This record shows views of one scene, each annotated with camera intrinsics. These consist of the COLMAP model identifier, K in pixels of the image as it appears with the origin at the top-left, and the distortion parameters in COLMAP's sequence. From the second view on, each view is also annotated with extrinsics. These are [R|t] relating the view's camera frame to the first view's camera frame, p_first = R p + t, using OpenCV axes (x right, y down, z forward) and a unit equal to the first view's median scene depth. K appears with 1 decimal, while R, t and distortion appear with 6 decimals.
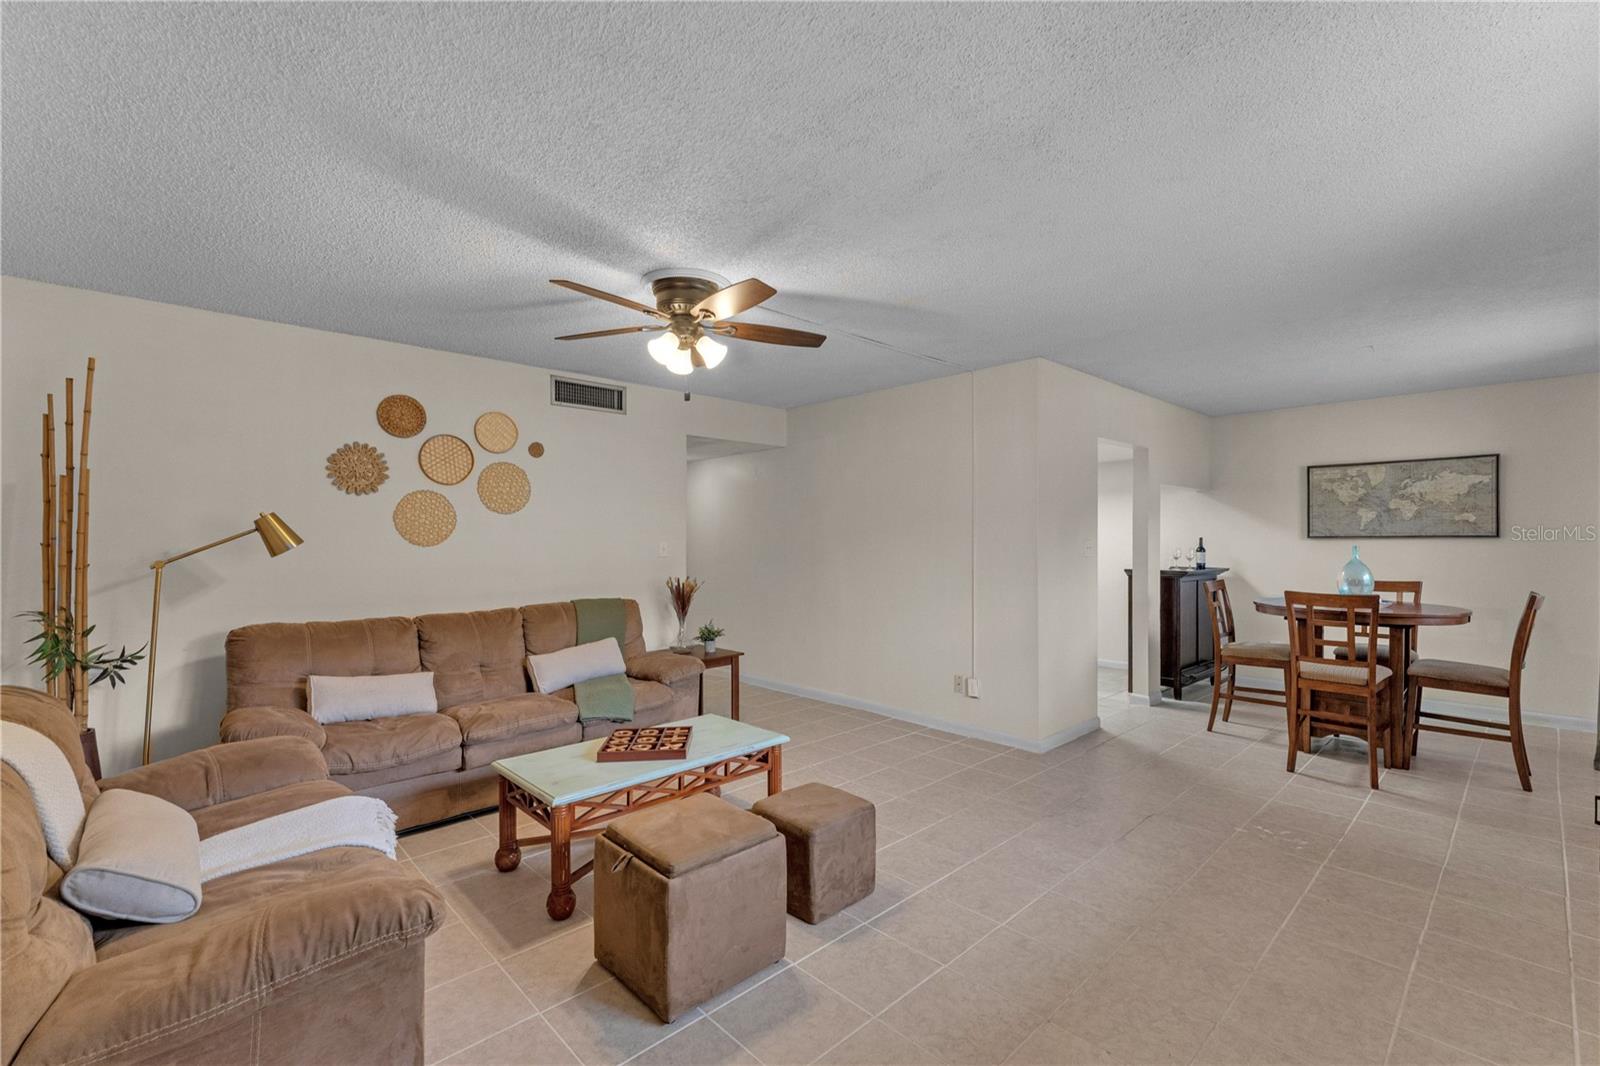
lens RADIAL K [[718.4, 0, 798.6], [0, 718.4, 537.4], [0, 0, 1]] dist [-0.004182, -0.000203]
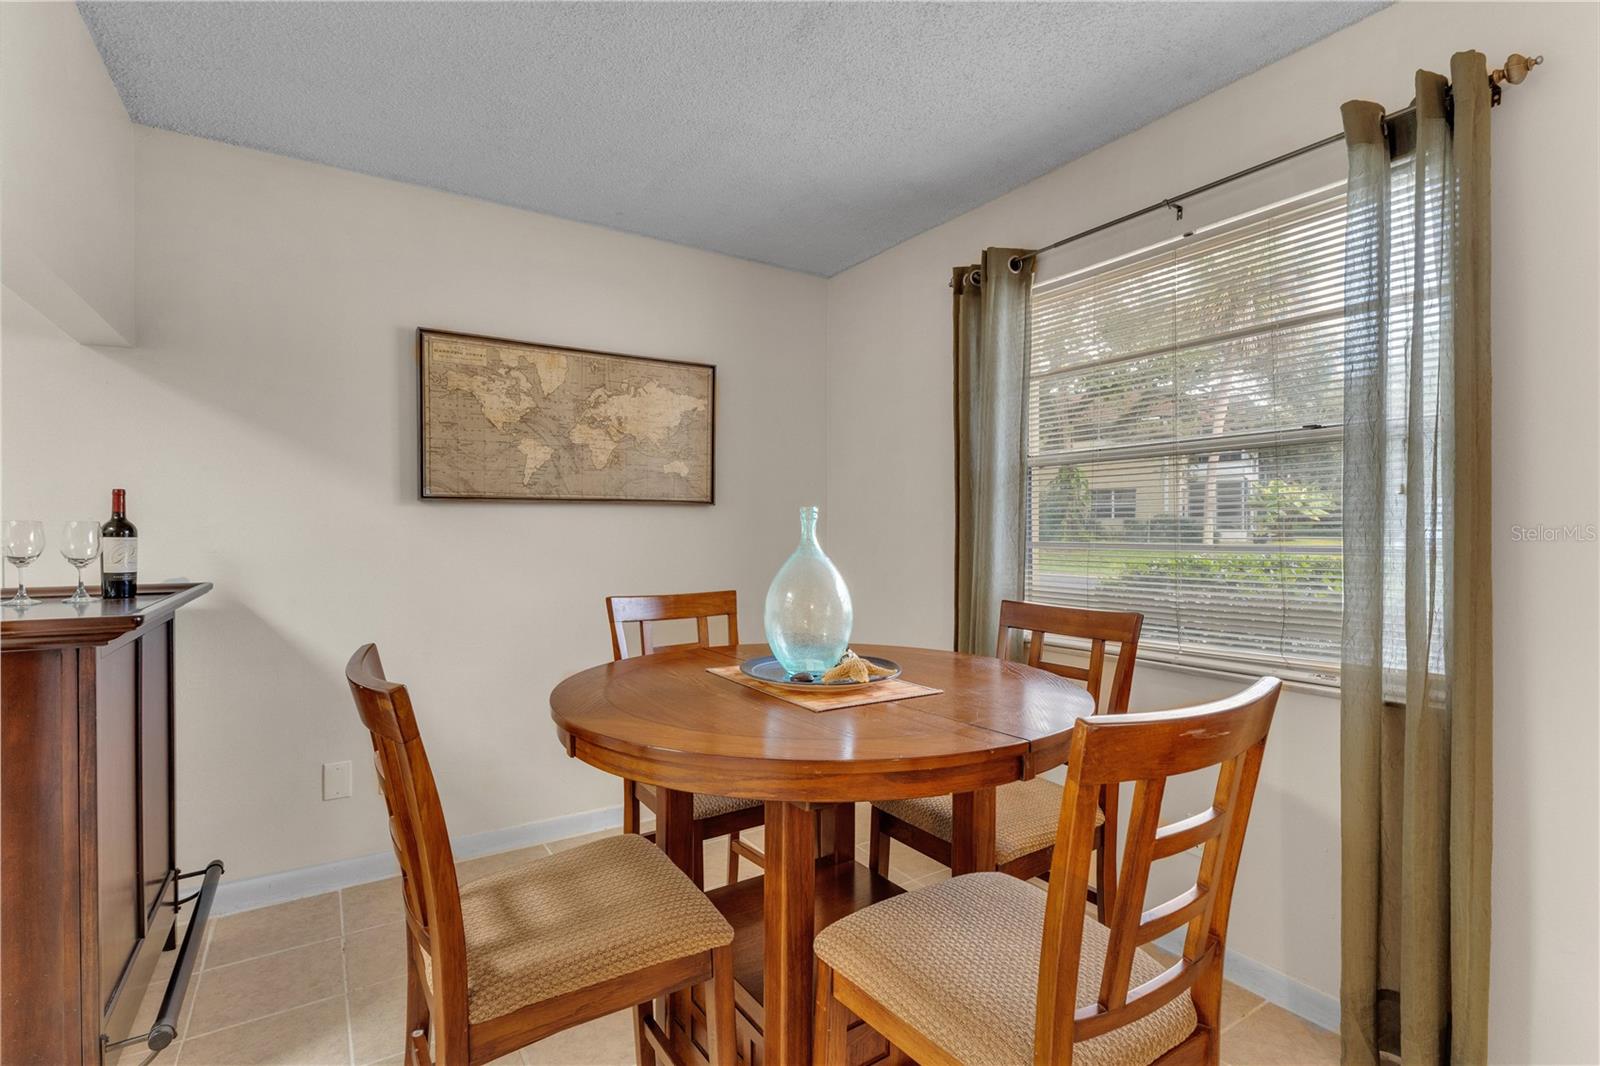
lens RADIAL K [[740.0, 0, 800.4], [0, 740.0, 532.0], [0, 0, 1]] dist [0.001856, 0.000068]
pose [[0.202137, -0.007128, 0.979331, 0.331946], [-0.005651, 0.999948, 0.008444, 0.015092], [-0.979341, -0.007241, 0.202086, 0.695431]]
